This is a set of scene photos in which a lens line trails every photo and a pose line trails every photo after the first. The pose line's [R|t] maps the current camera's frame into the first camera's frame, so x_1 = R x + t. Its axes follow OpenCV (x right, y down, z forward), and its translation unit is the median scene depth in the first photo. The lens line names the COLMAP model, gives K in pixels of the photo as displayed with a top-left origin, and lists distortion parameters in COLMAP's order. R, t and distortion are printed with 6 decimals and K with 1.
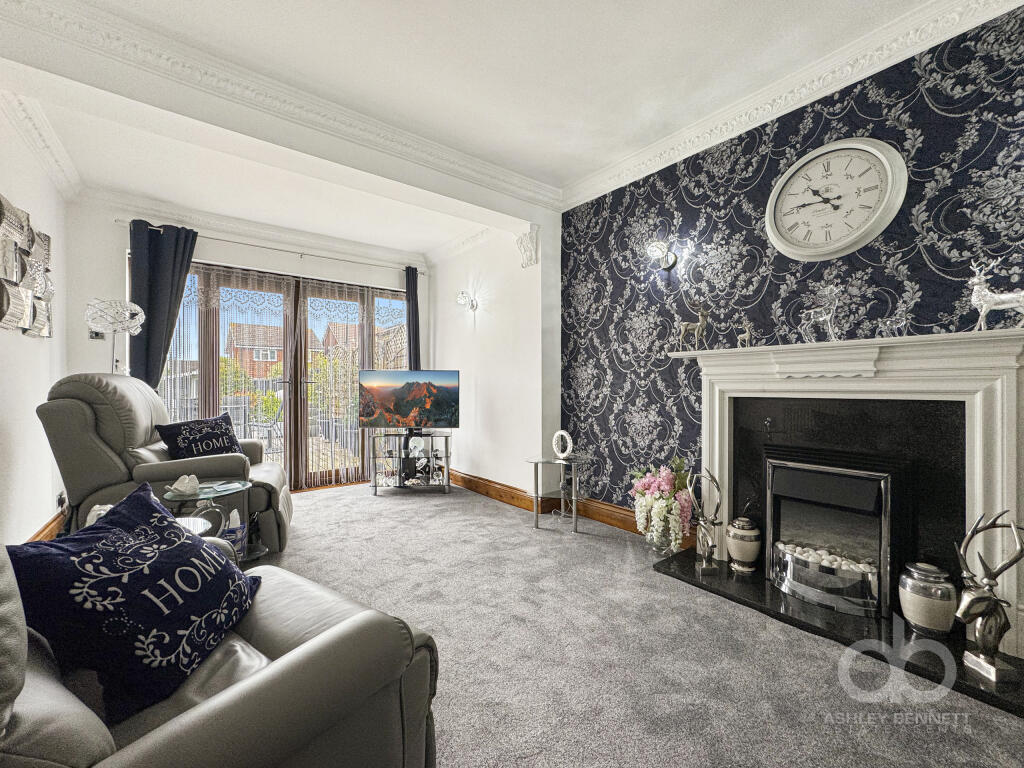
lens RADIAL K [[416.6, 0, 512.5], [0, 416.6, 388.5], [0, 0, 1]] dist [-0.041166, 0.017184]
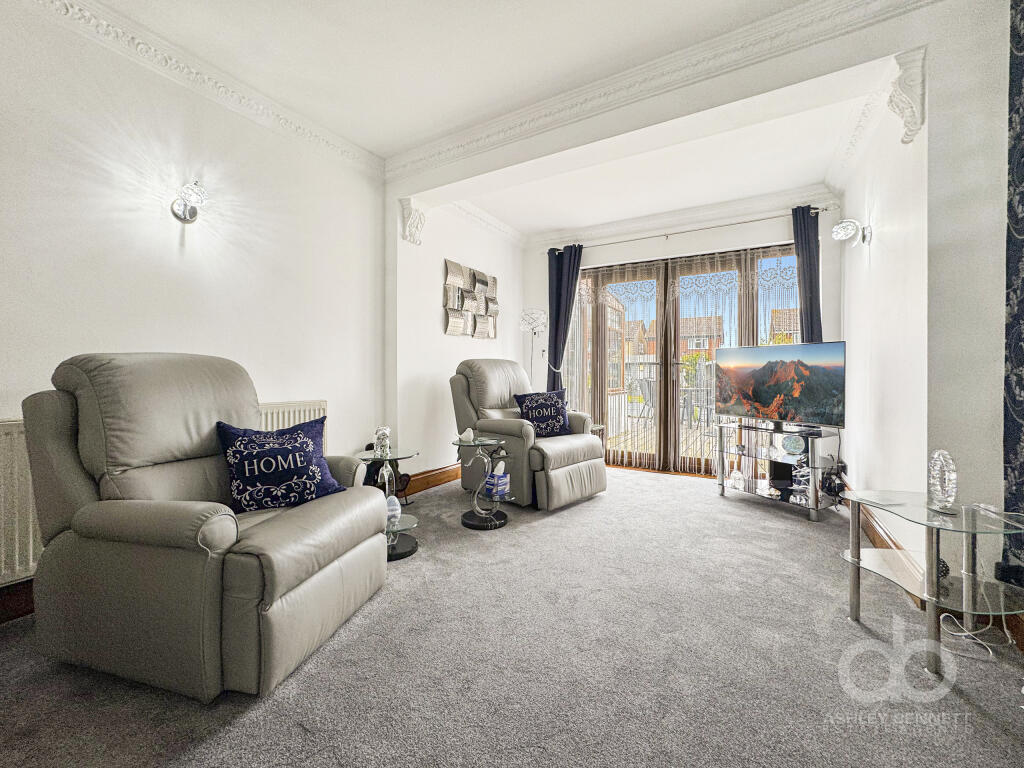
lens RADIAL K [[416.3, 0, 513.5], [0, 416.3, 377.6], [0, 0, 1]] dist [-0.050456, 0.016660]
pose [[0.369010, 0.010400, -0.929367, 0.290524], [-0.005184, 0.999945, 0.009131, 0.011195], [0.929411, 0.001449, 0.369044, 0.294977]]
